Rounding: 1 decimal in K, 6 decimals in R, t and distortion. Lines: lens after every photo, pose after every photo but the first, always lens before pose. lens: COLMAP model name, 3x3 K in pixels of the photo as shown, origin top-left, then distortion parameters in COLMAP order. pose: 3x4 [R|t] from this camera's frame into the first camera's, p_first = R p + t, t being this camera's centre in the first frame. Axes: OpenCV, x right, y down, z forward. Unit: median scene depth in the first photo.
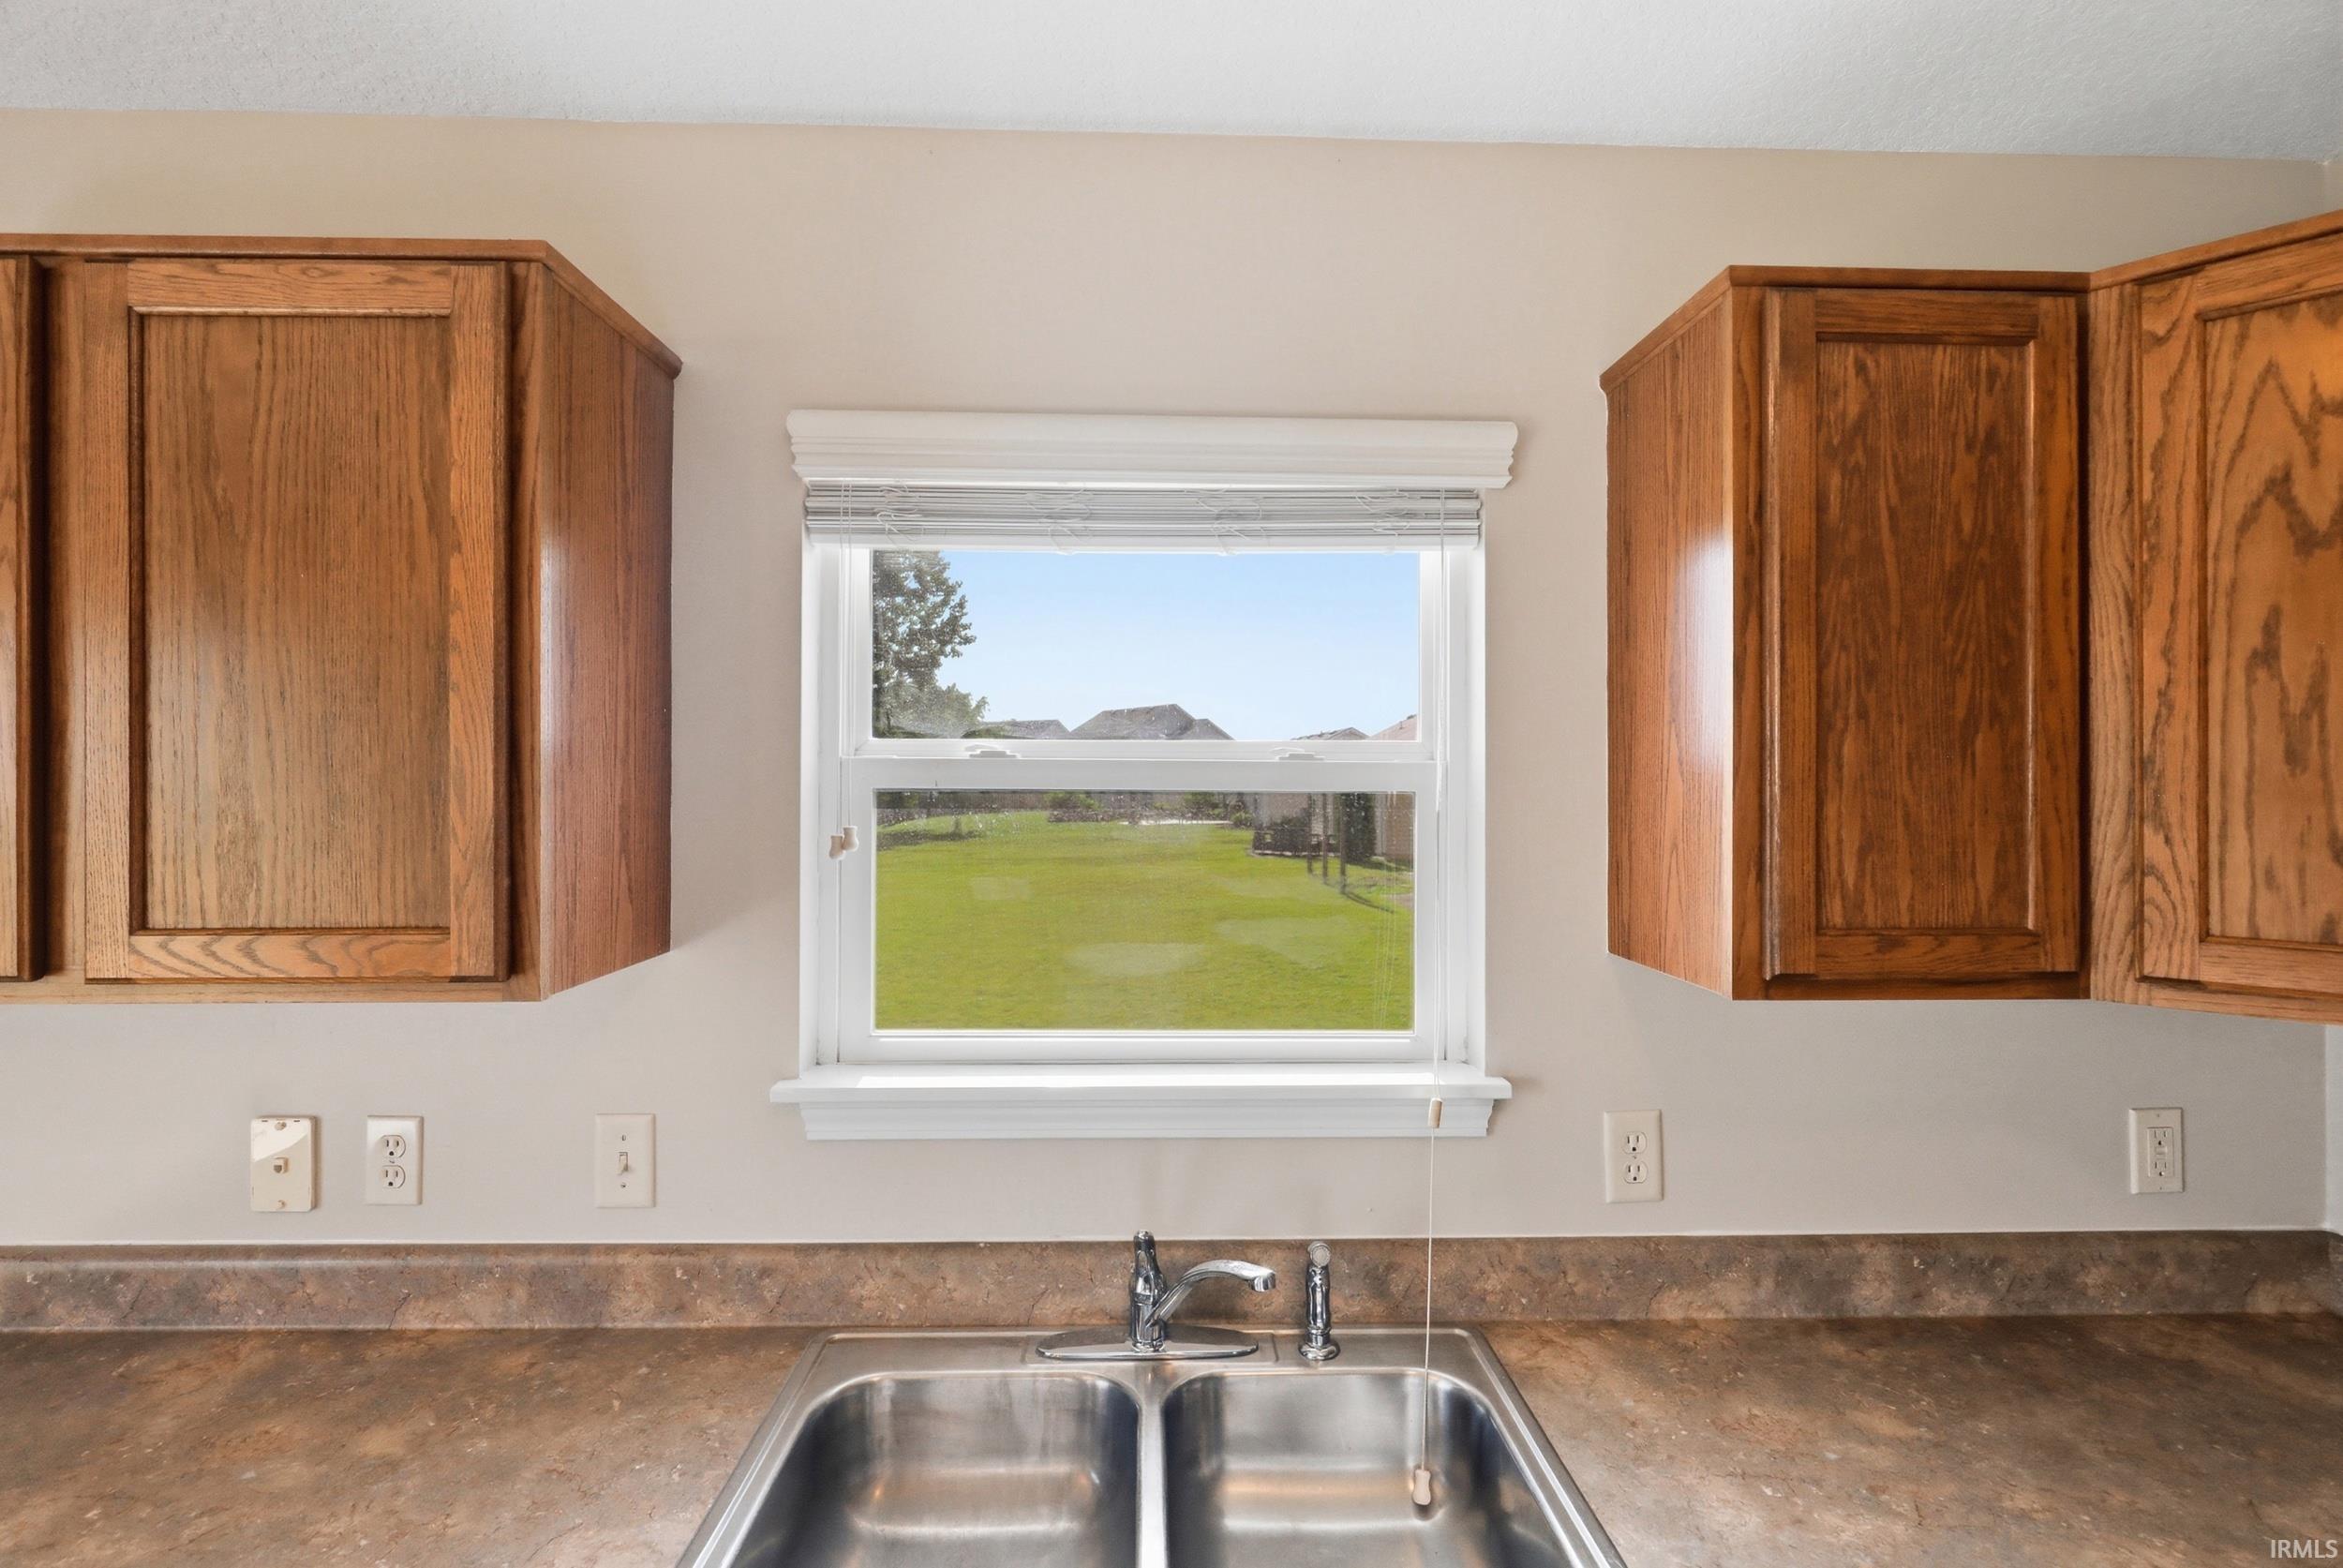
lens RADIAL K [[1066.8, 0, 1176.5], [0, 1066.8, 777.9], [0, 0, 1]] dist [-0.000497, -0.000214]
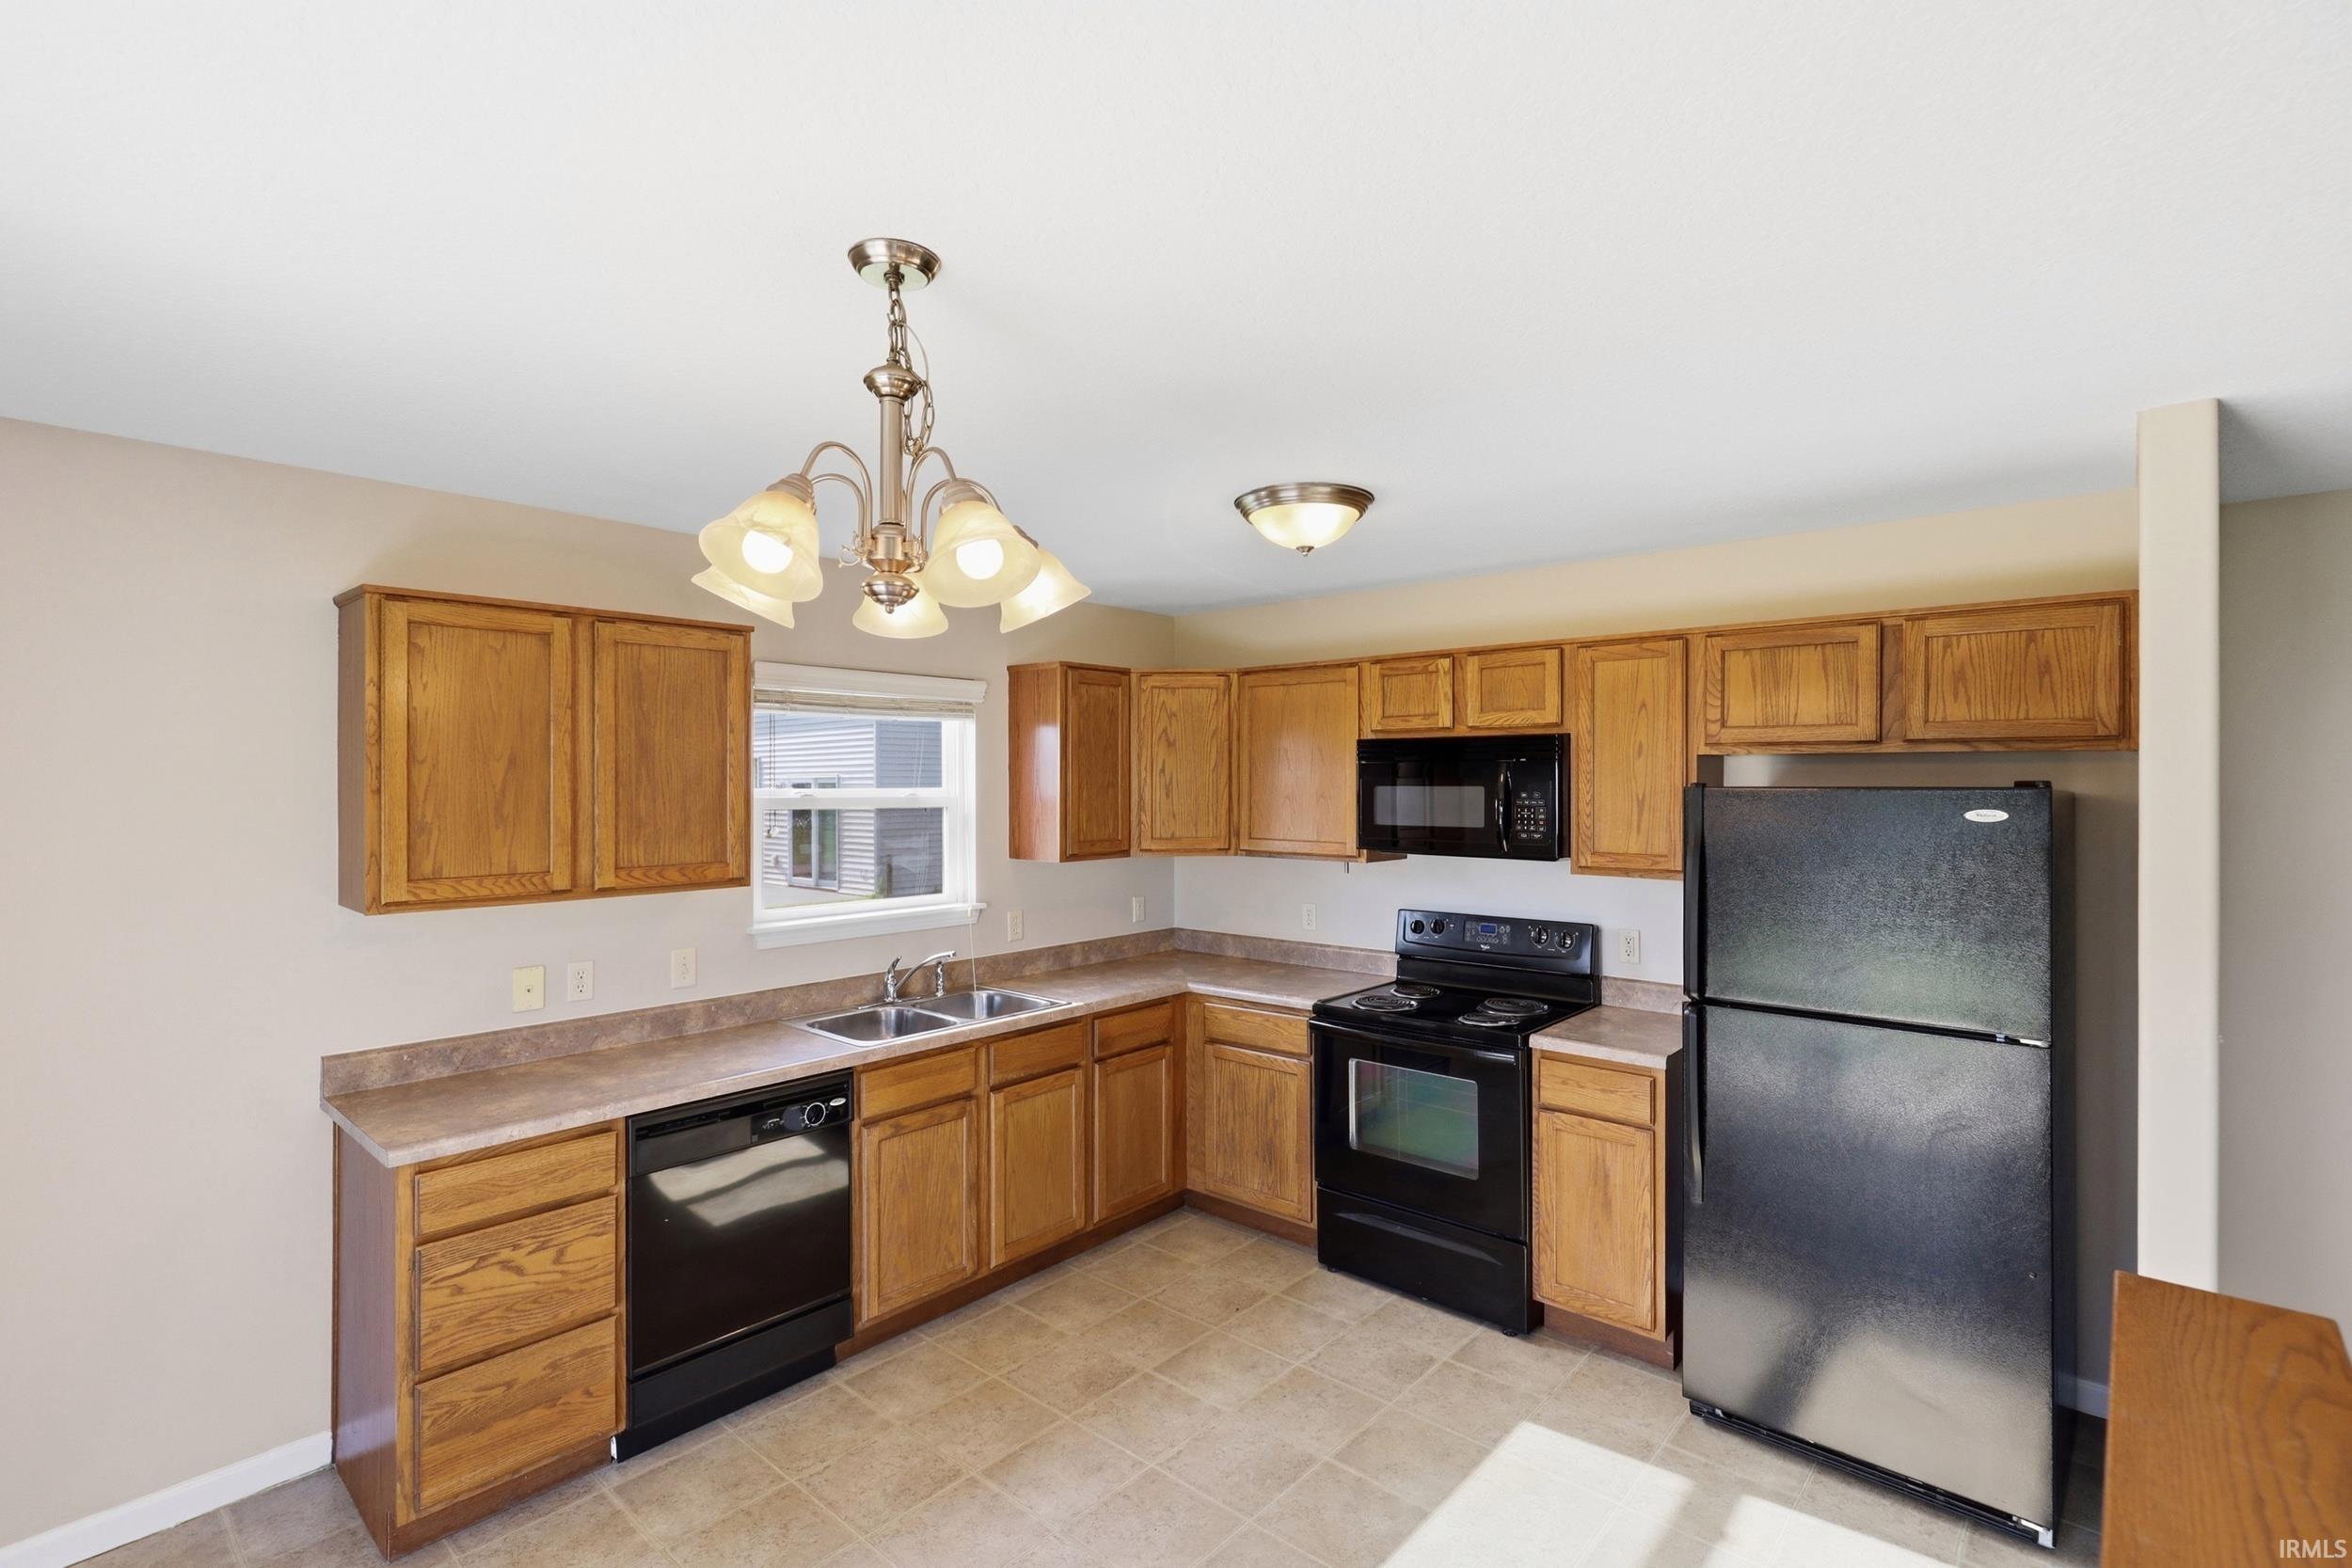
lens RADIAL K [[1081.7, 0, 1183.1], [0, 1081.7, 780.2], [0, 0, 1]] dist [0.001415, -0.000284]
pose [[0.682294, -0.003808, 0.731068, -1.883109], [0.001745, 0.999992, 0.003580, -0.083742], [-0.731076, -0.001167, 0.682295, -1.817713]]
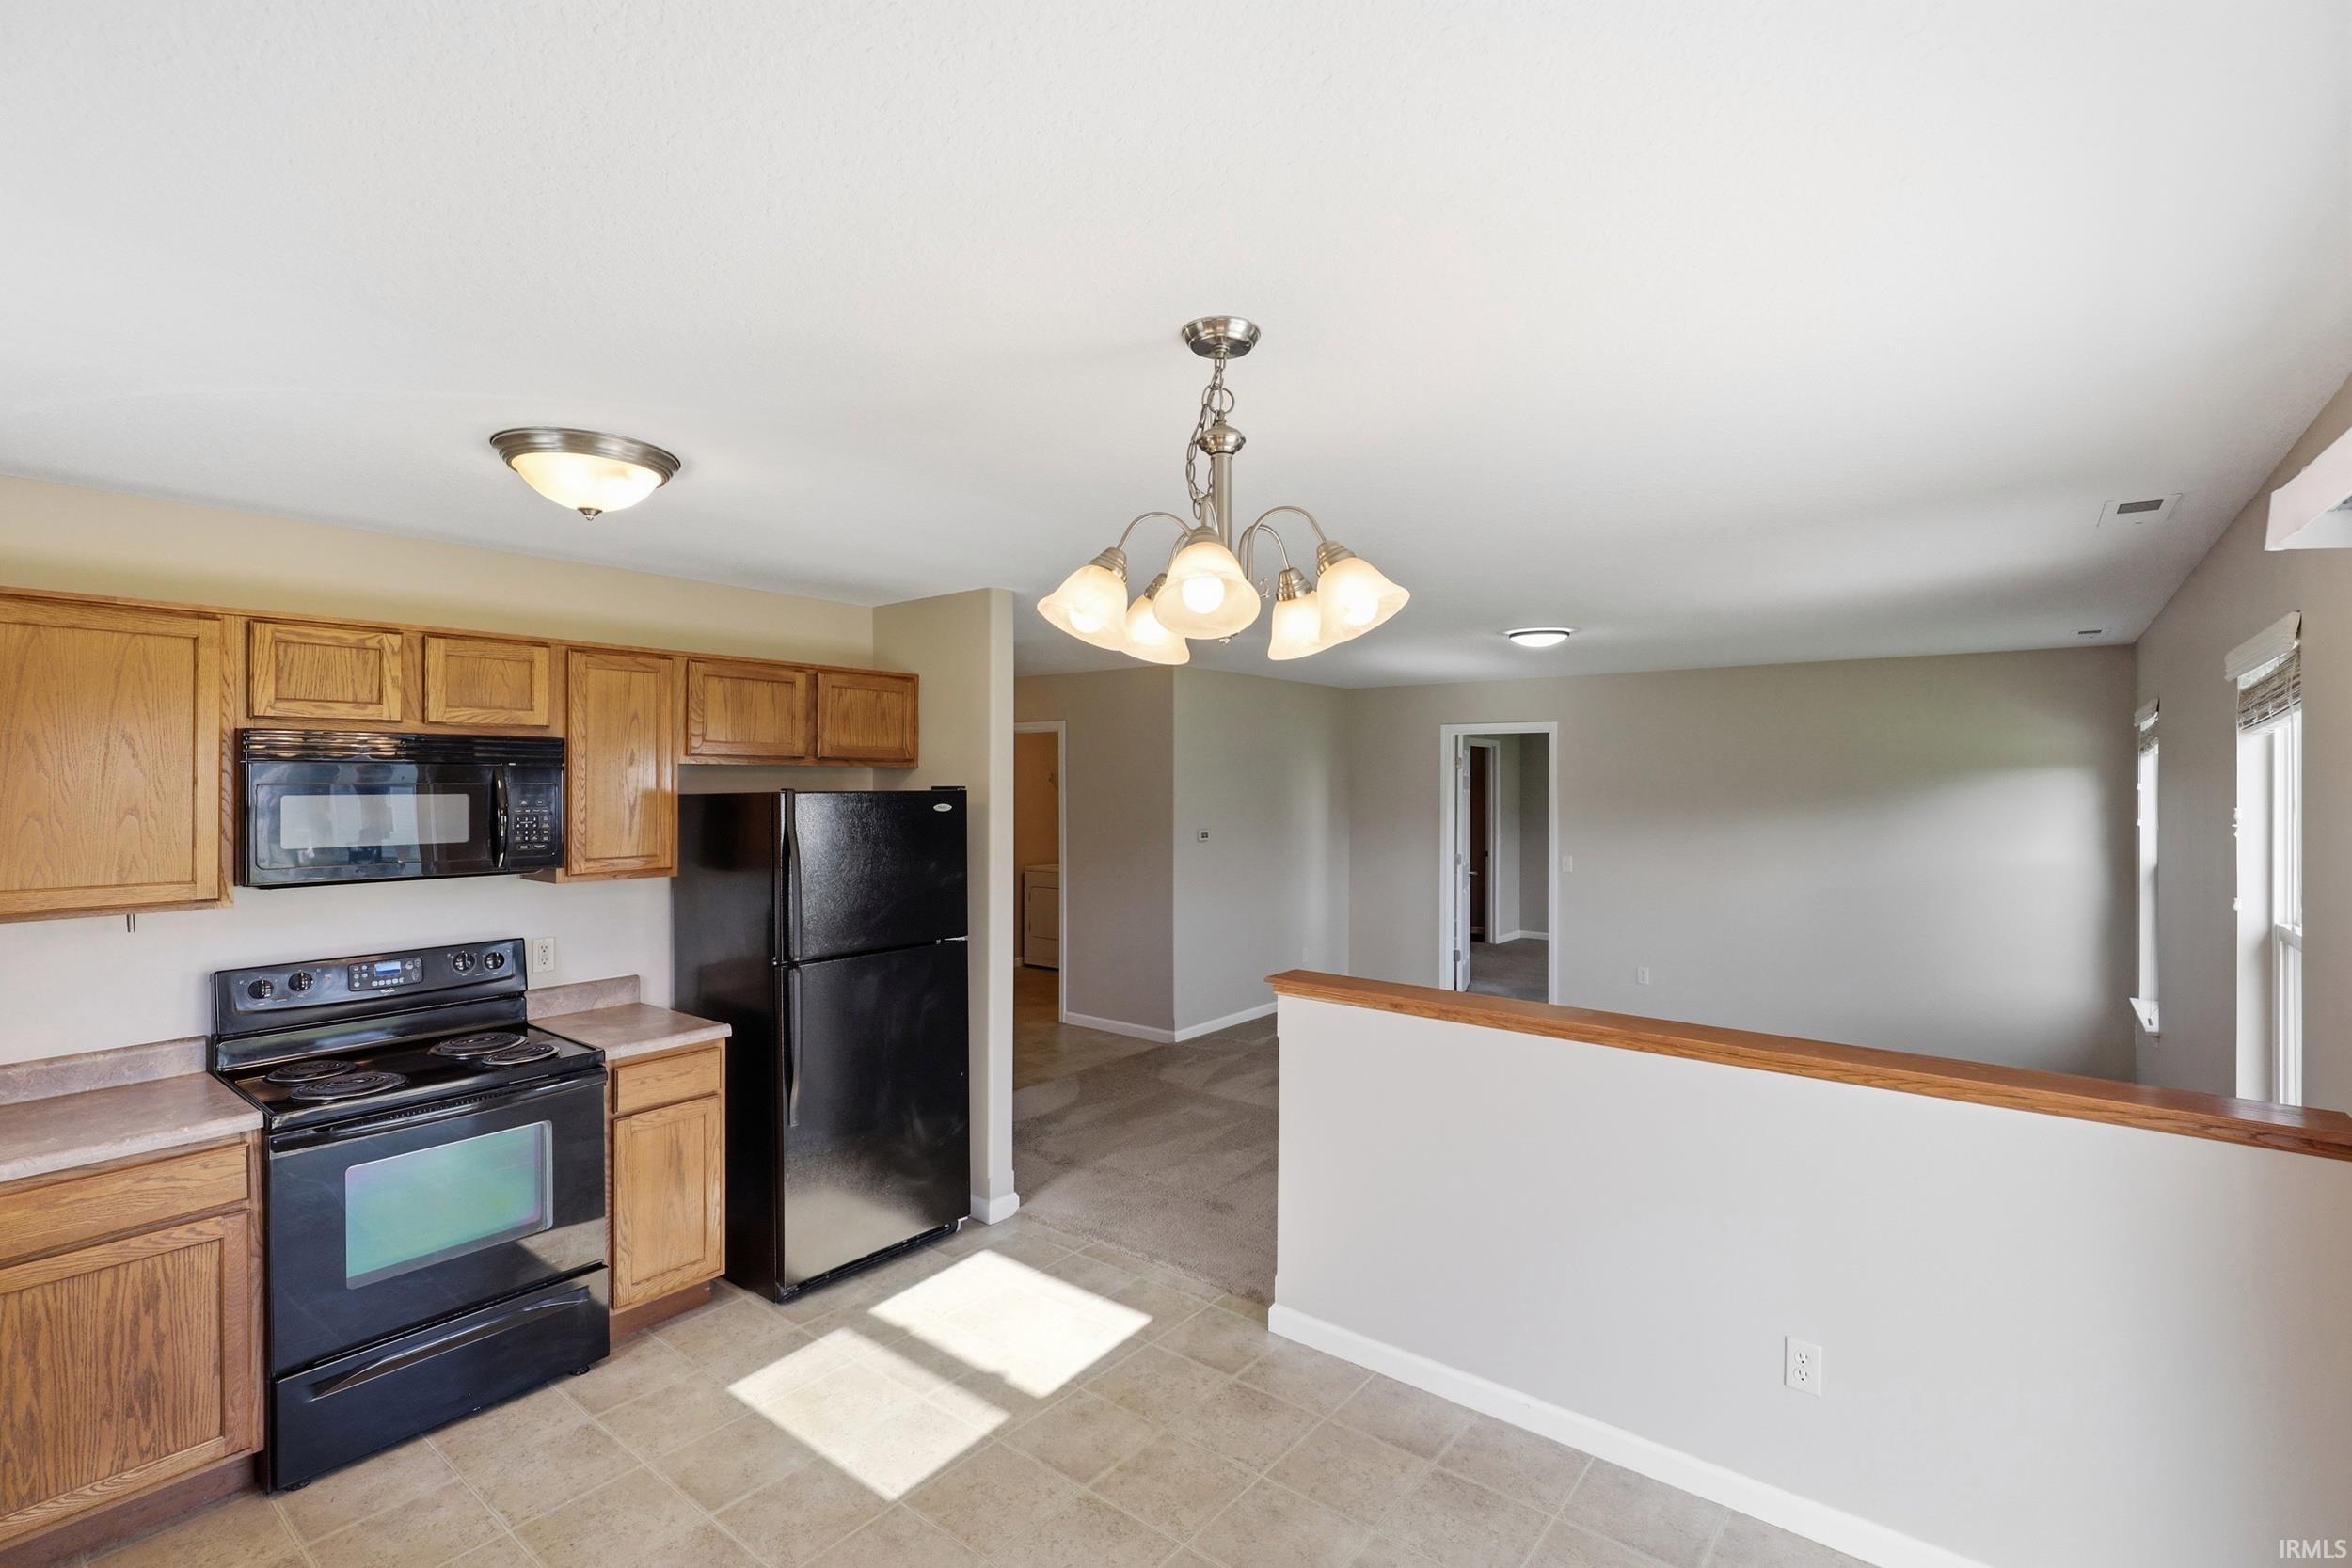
lens RADIAL K [[1070.8, 0, 1181.0], [0, 1070.8, 777.9], [0, 0, 1]] dist [-0.000497, -0.000214]
pose [[-0.766128, -0.003696, 0.642677, -2.078853], [-0.005142, 0.999987, -0.000378, -0.102574], [-0.642668, -0.003595, -0.766137, 0.674162]]
